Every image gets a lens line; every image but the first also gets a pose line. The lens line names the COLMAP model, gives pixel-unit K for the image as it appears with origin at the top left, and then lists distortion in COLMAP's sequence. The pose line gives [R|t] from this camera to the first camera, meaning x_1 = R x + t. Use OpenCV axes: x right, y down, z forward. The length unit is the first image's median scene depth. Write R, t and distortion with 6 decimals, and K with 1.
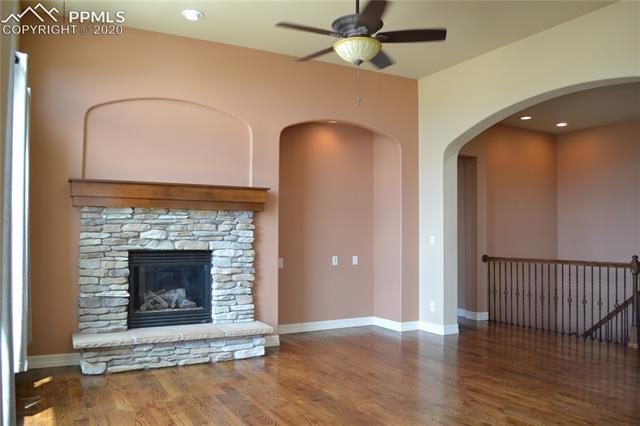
lens RADIAL K [[511.8, 0, 320.0], [0, 511.8, 213.0], [0, 0, 1]] dist [-0.088583, -0.004671]
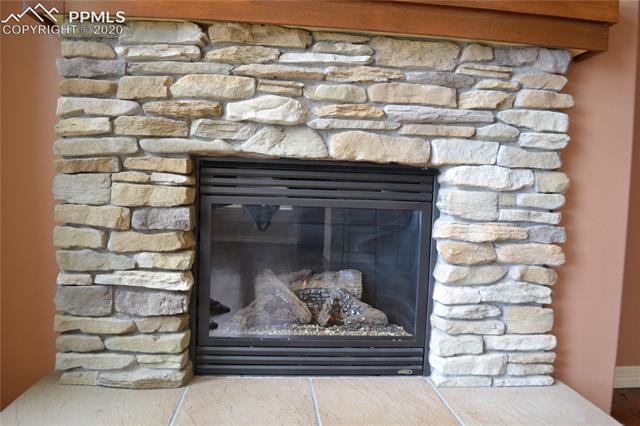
lens RADIAL K [[511.8, 0, 320.0], [0, 511.8, 213.0], [0, 0, 1]] dist [-0.088583, -0.004671]
pose [[0.917118, 0.055362, -0.394752, -0.154571], [-0.017607, 0.994968, 0.098635, 0.073231], [0.398226, -0.083509, 0.913478, 0.679638]]
